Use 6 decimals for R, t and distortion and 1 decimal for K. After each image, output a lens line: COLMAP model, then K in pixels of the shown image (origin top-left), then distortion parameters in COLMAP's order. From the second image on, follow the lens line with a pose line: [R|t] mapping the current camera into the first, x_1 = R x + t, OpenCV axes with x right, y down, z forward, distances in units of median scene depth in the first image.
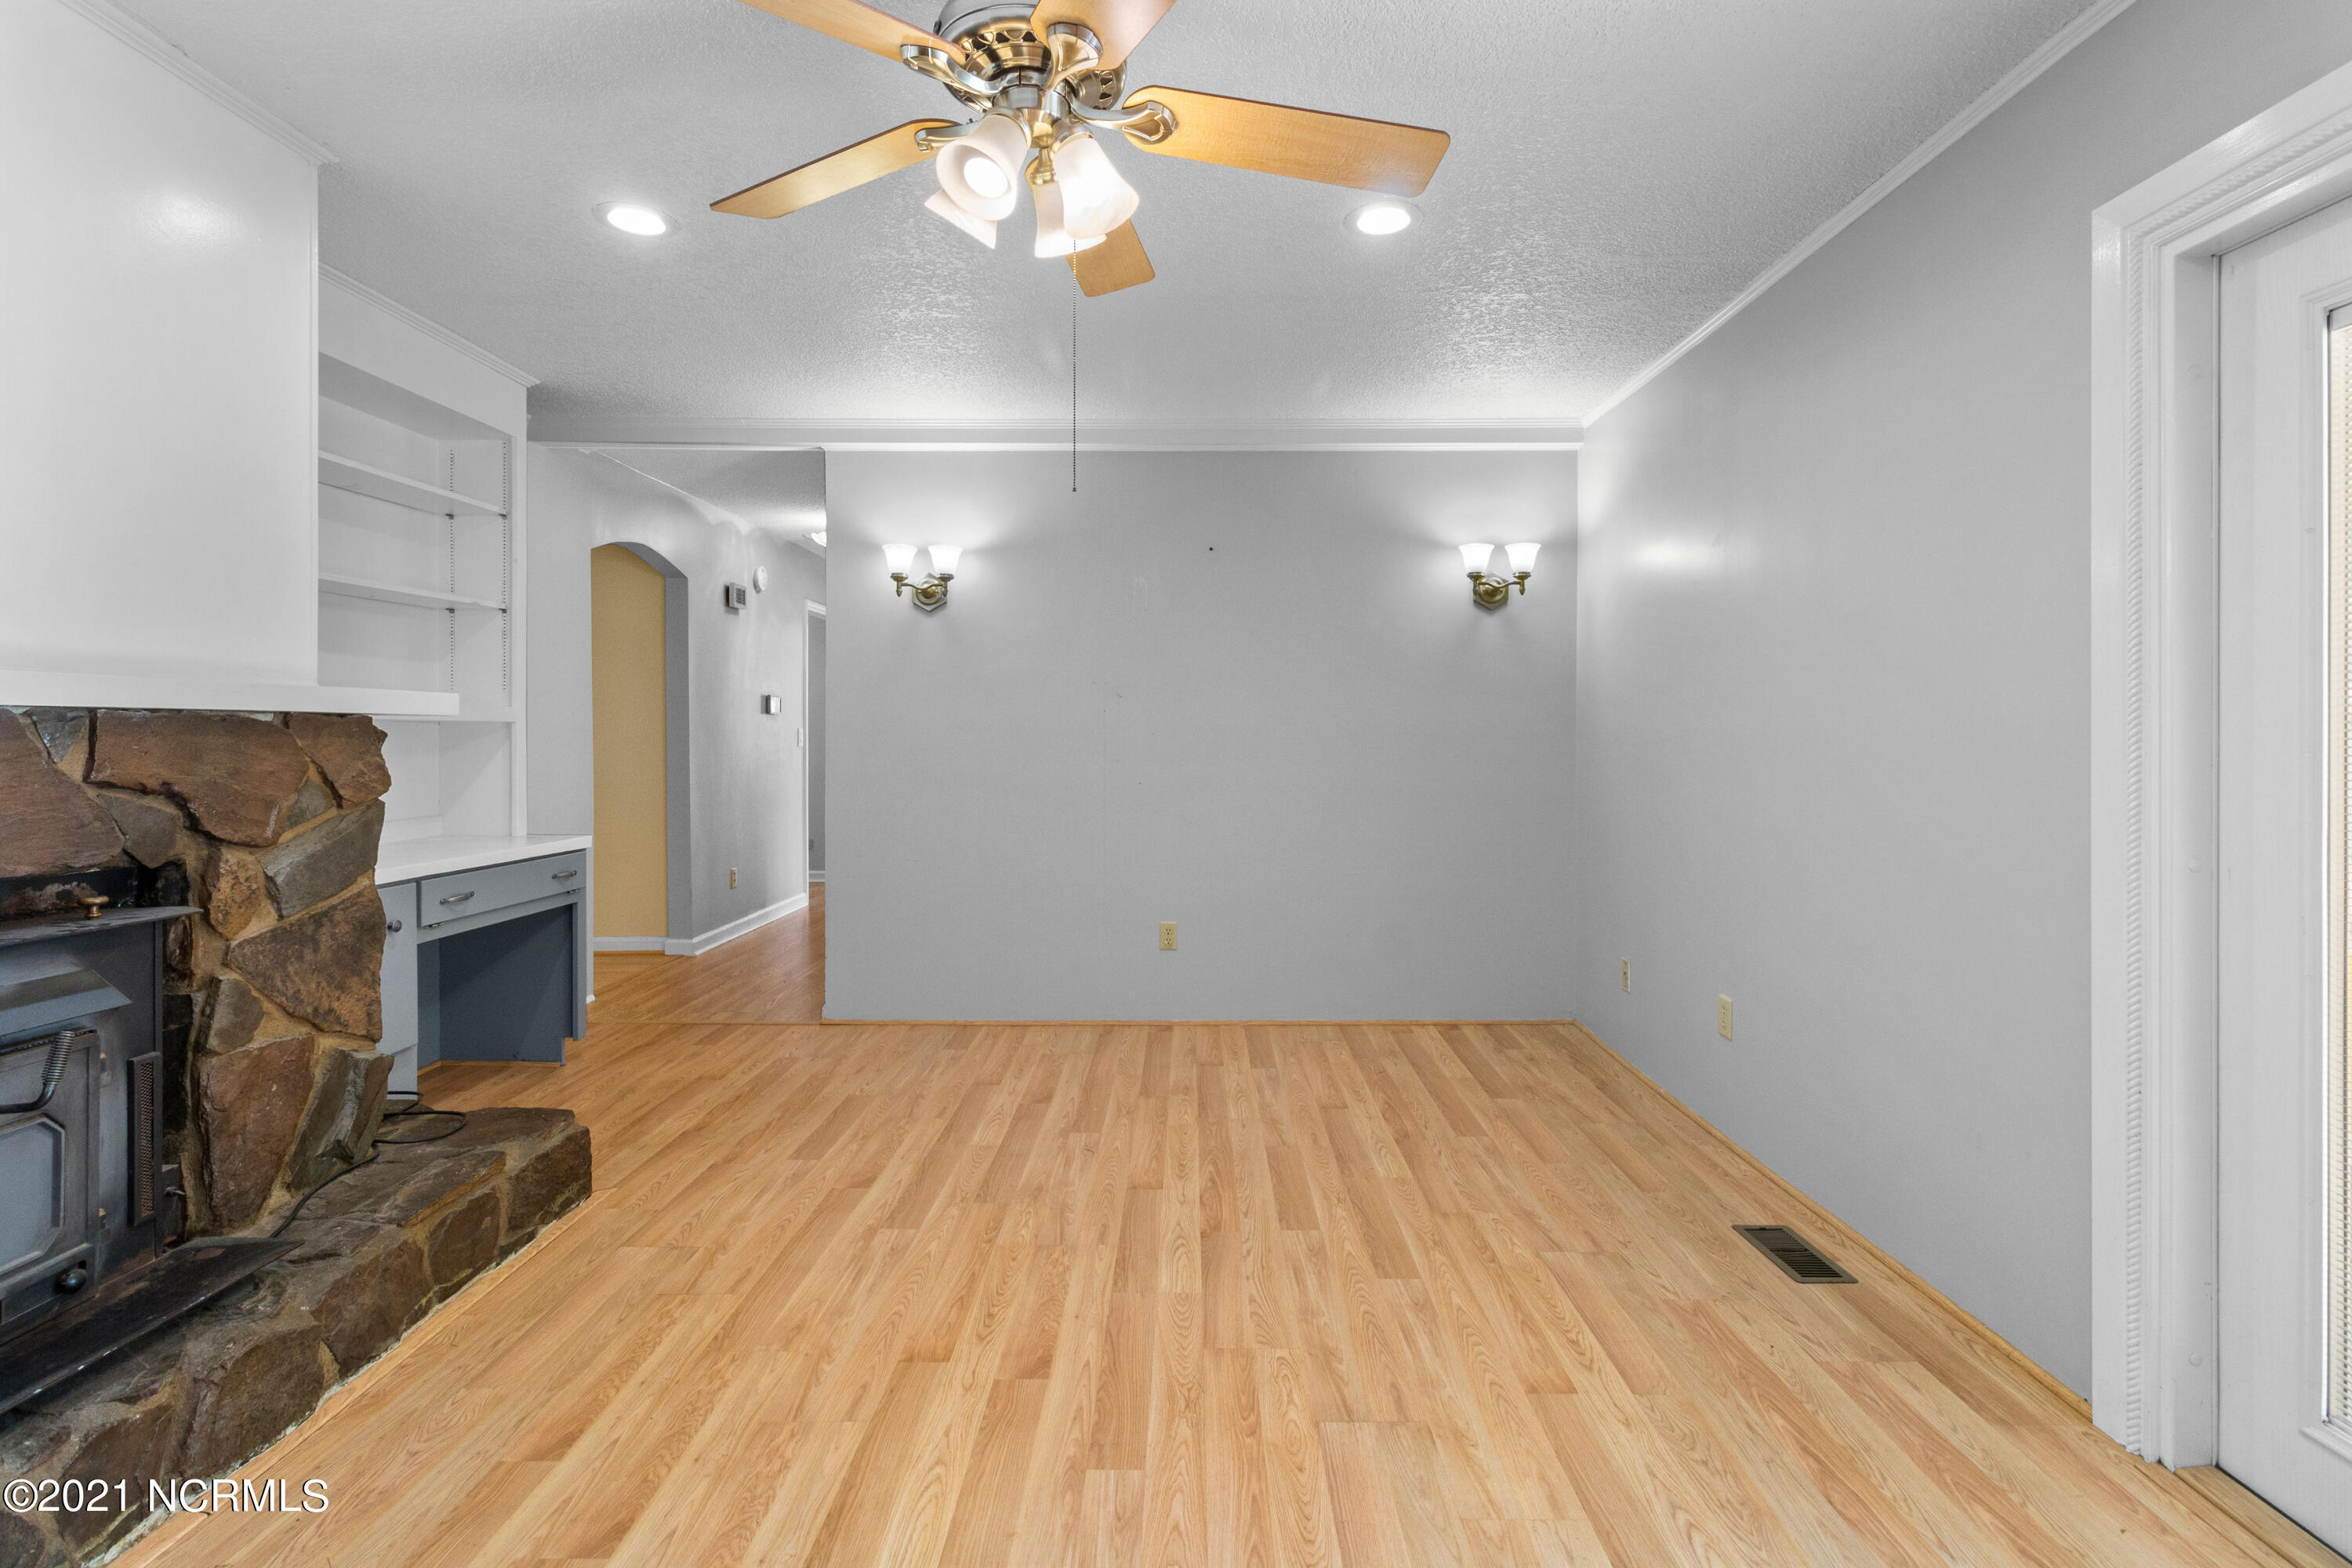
lens RADIAL K [[1104.0, 0, 1184.1], [0, 1104.0, 733.5], [0, 0, 1]] dist [-0.001989, 0.006463]
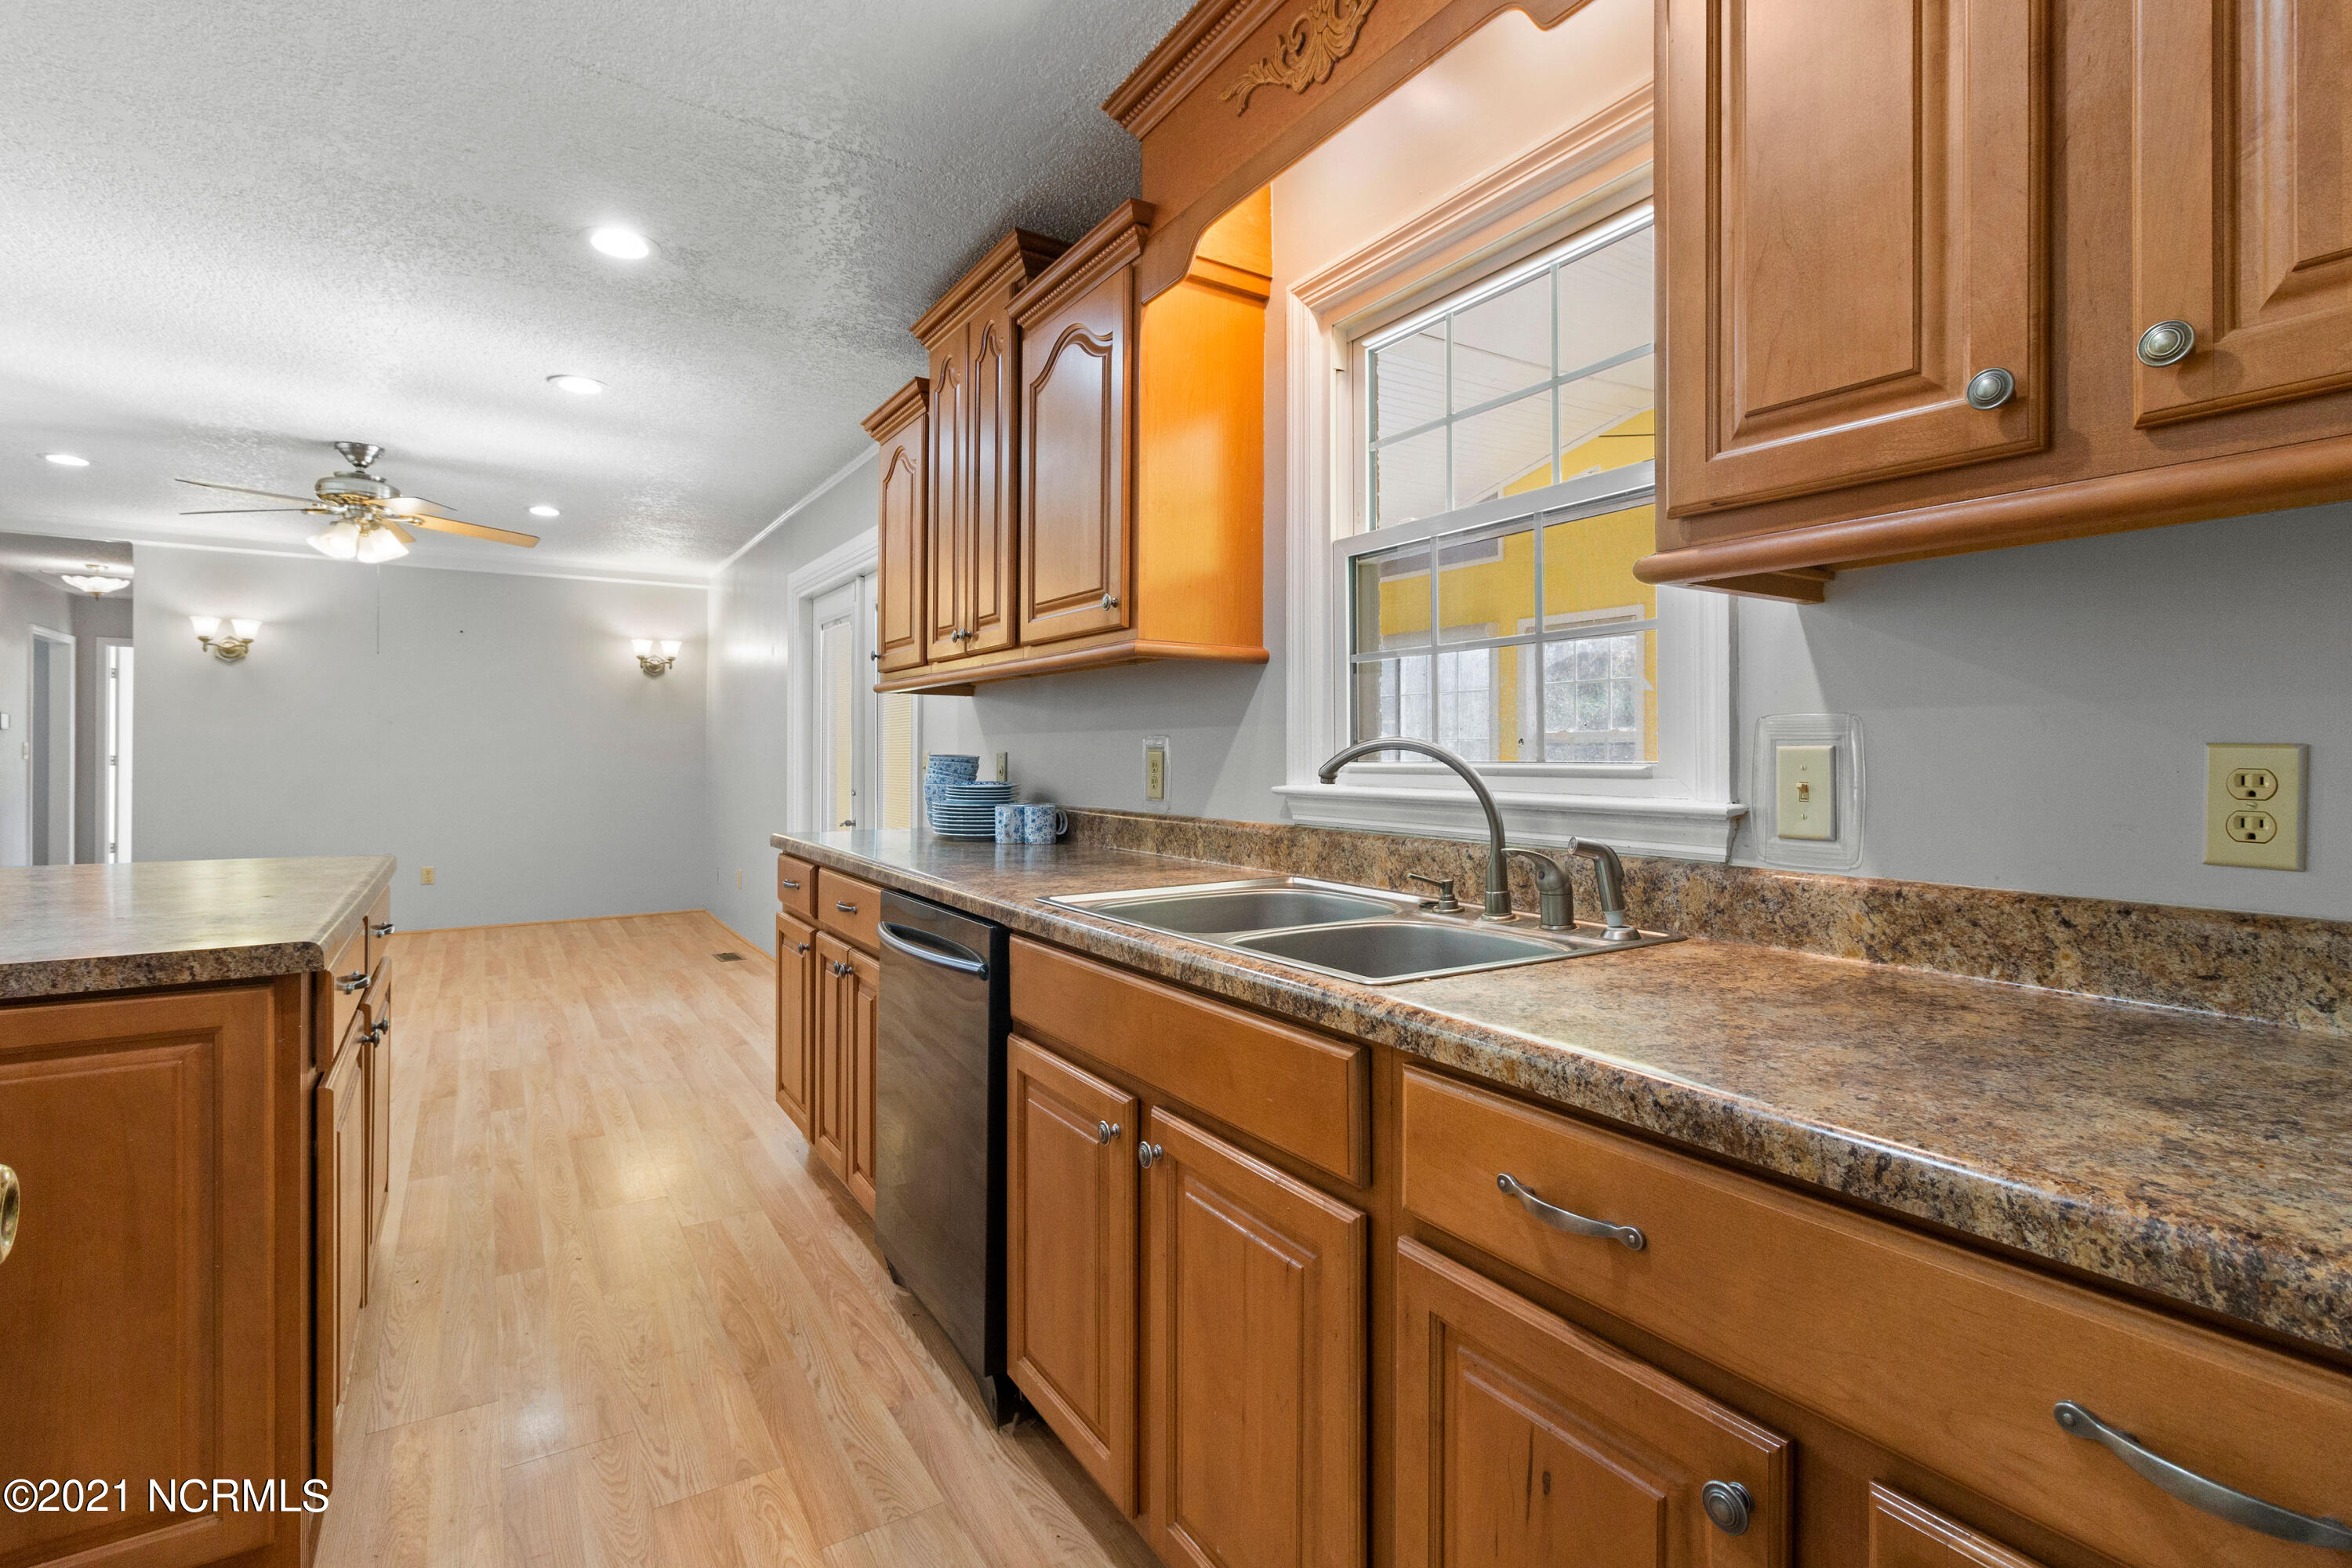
lens RADIAL K [[1104.0, 0, 1184.1], [0, 1104.0, 733.5], [0, 0, 1]] dist [-0.001989, 0.006463]
pose [[0.839656, 0.009440, 0.543037, 0.034586], [0.001168, 0.999815, -0.019186, 0.012246], [-0.543118, 0.016744, 0.839489, -0.935952]]
